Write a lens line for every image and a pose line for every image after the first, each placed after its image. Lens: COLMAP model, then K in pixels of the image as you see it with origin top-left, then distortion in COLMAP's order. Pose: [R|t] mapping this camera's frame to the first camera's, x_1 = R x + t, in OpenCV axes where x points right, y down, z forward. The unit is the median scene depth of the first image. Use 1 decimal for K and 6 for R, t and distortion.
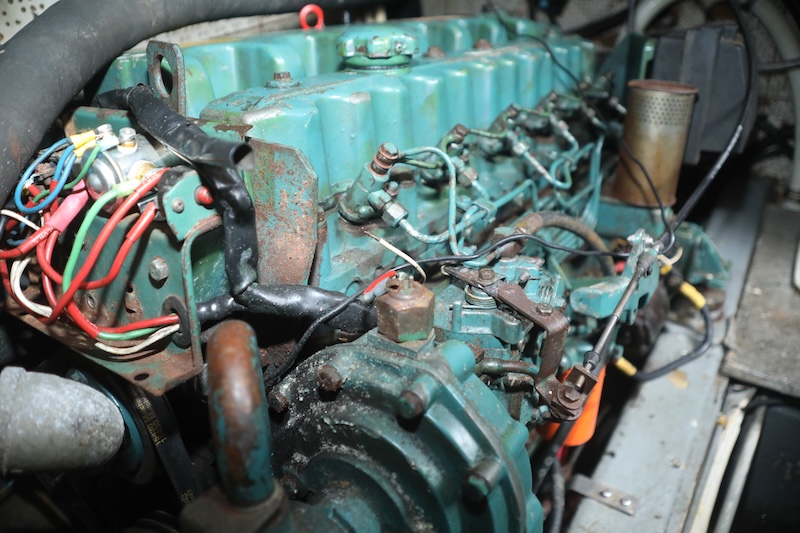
lens RADIAL K [[628.7, 0, 400.0], [0, 628.7, 266.5], [0, 0, 1]] dist [-0.161696, 0.079612]
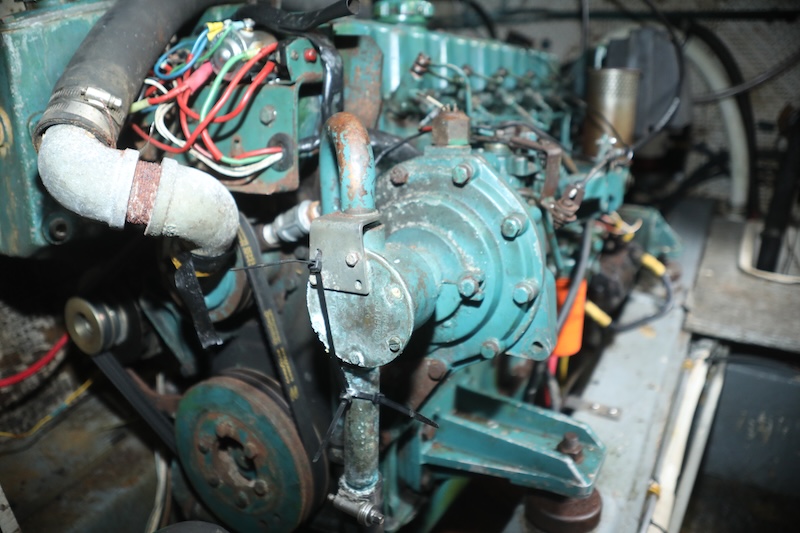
lens RADIAL K [[628.7, 0, 400.0], [0, 628.7, 266.5], [0, 0, 1]] dist [-0.161696, 0.079612]
pose [[0.998194, -0.011018, 0.059046, -0.078763], [0.019799, 0.988446, -0.150277, 0.238040], [-0.056708, 0.151175, 0.986879, -0.141899]]
